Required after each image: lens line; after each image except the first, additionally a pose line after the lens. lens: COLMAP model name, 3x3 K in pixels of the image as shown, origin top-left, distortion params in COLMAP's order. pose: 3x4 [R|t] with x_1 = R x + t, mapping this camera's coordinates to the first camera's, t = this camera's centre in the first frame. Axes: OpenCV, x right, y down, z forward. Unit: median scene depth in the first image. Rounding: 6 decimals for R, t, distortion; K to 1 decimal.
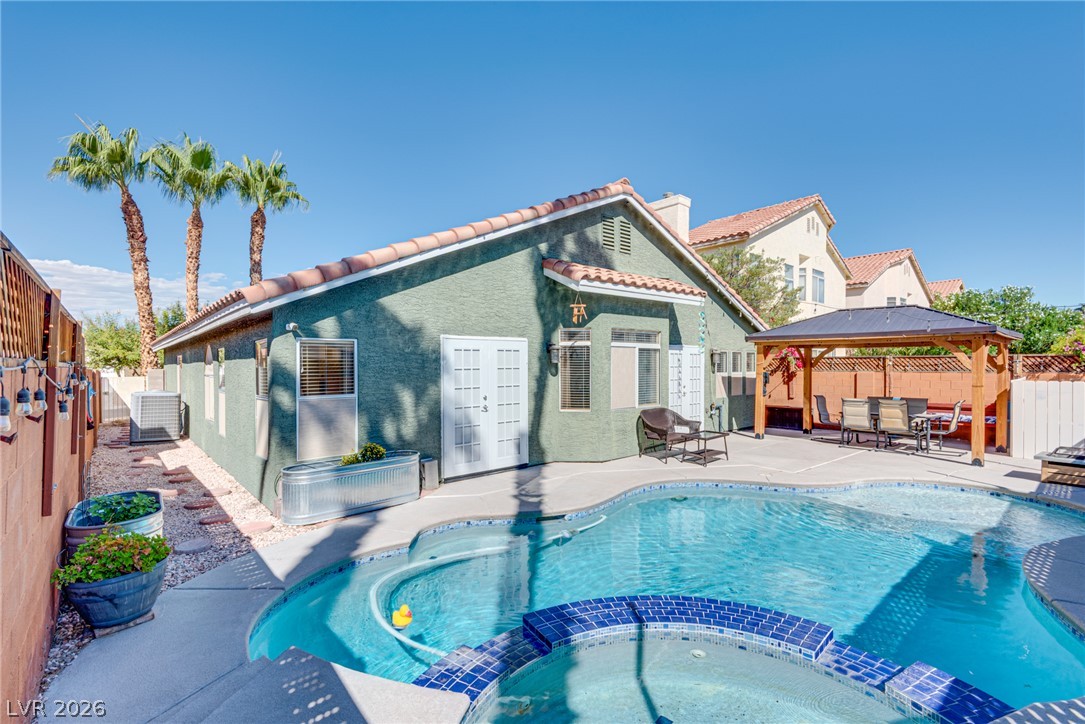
lens RADIAL K [[513.7, 0, 542.5], [0, 513.7, 362.0], [0, 0, 1]] dist [0.015507, -0.000275]
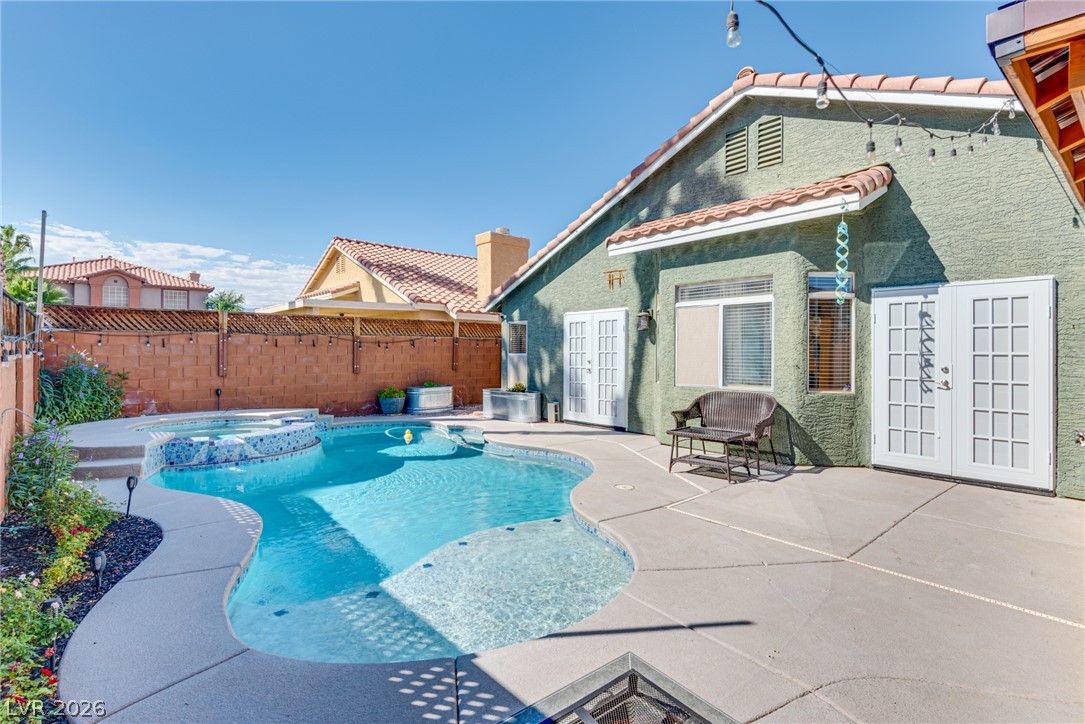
lens RADIAL K [[535.4, 0, 546.7], [0, 535.4, 348.4], [0, 0, 1]] dist [0.022985, 0.000198]
pose [[-0.034600, -0.008471, -0.999365, 1.121036], [-0.007291, 0.999940, -0.008223, 0.049128], [0.999375, 0.007002, -0.034659, 0.926867]]
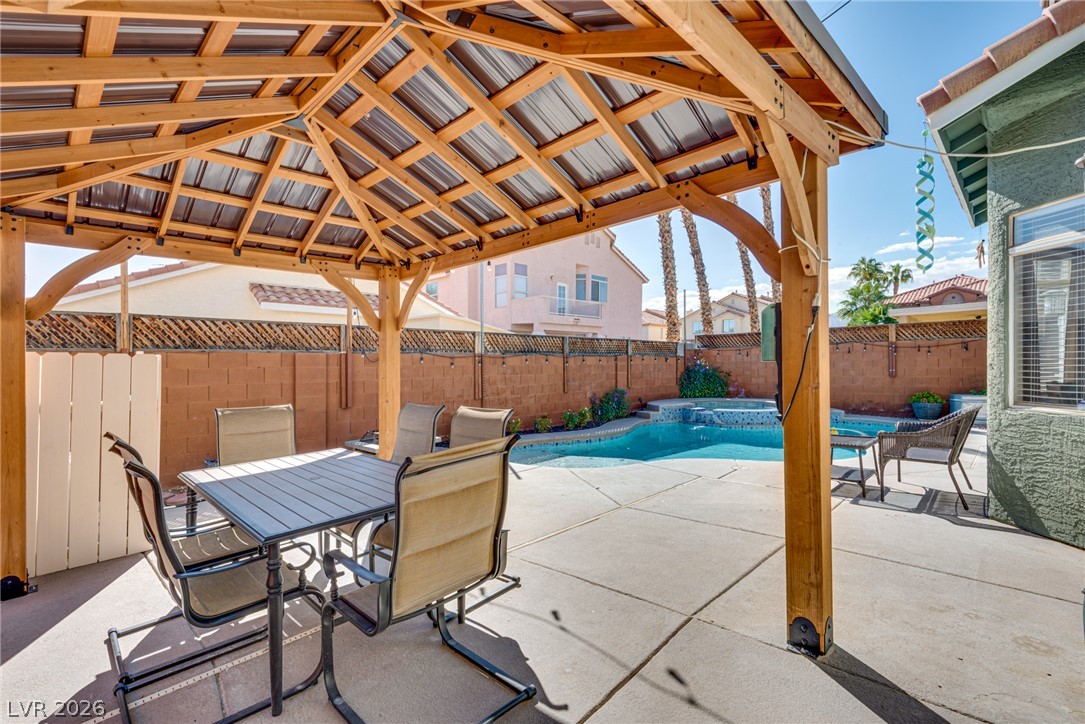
lens RADIAL K [[477.7, 0, 541.2], [0, 477.7, 399.5], [0, 0, 1]] dist [0.010634, -0.000656]
pose [[-0.998631, 0.011403, -0.051049, 0.774006], [0.007386, 0.996910, 0.078201, 0.057247], [0.051783, 0.077717, -0.995630, 1.697226]]
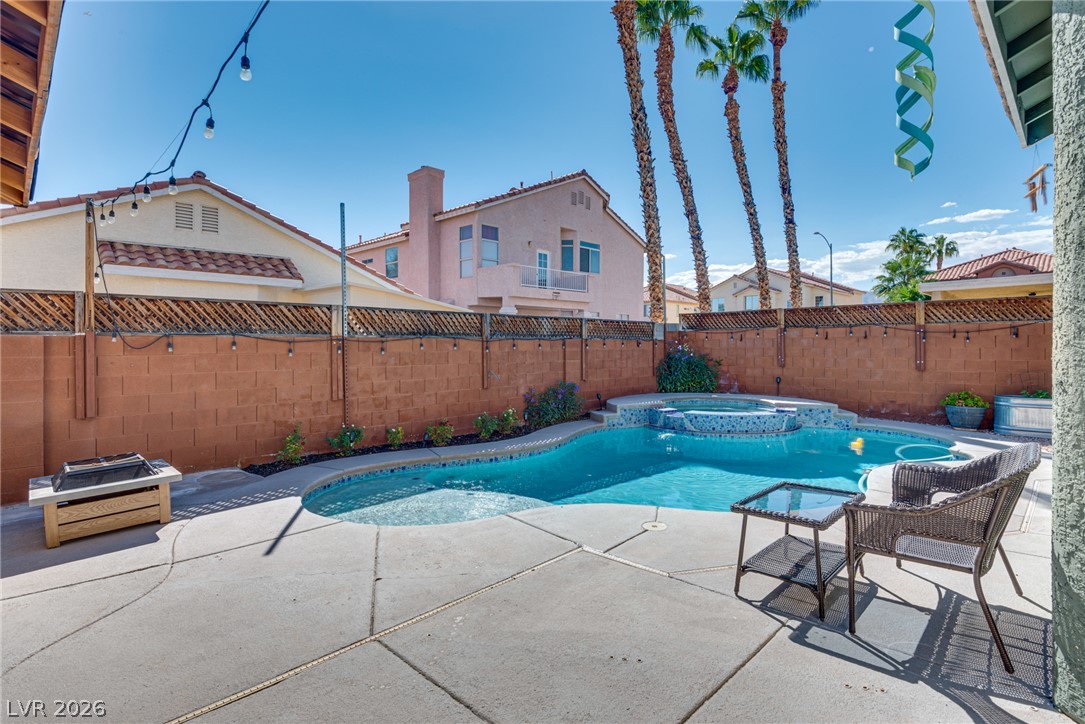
lens RADIAL K [[527.9, 0, 560.1], [0, 527.9, 378.3], [0, 0, 1]] dist [0.017608, -0.001163]
pose [[-0.997878, 0.002682, -0.065058, 0.559540], [-0.001870, 0.997558, 0.069816, 0.044615], [0.065086, 0.069790, -0.995436, 1.481946]]
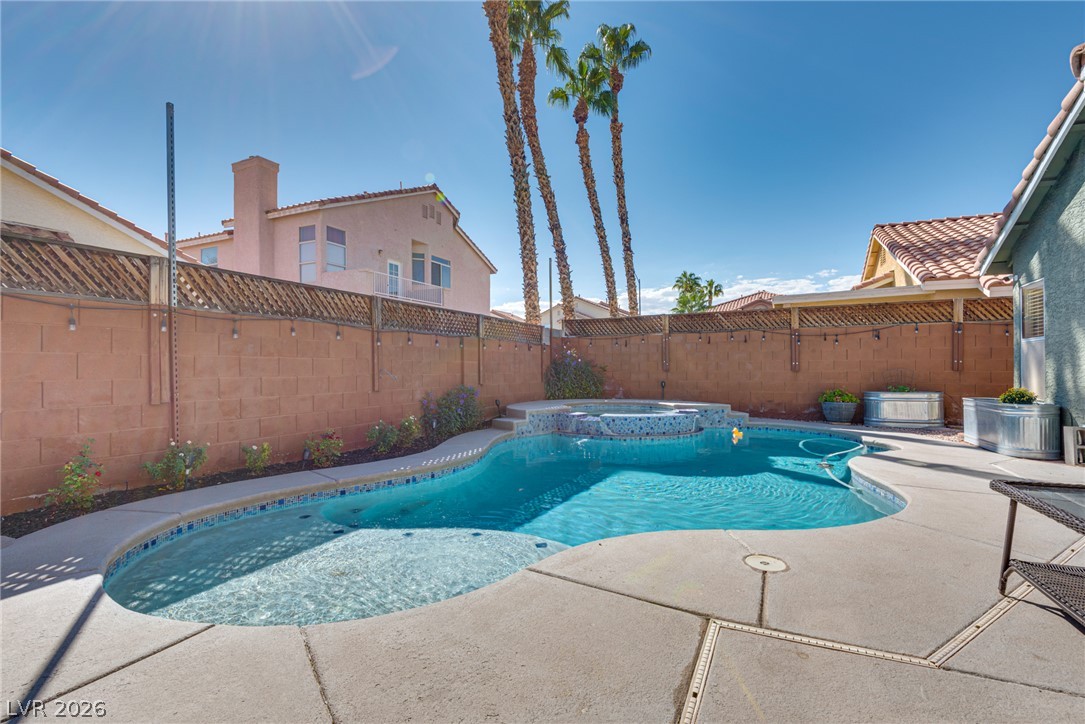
lens RADIAL K [[482.3, 0, 540.6], [0, 482.3, 387.8], [0, 0, 1]] dist [0.035033, -0.027055]
pose [[-0.932635, 0.011391, -0.360641, 0.675481], [-0.005679, 0.998914, 0.046235, 0.097190], [0.360776, 0.045168, -0.931558, 1.226379]]
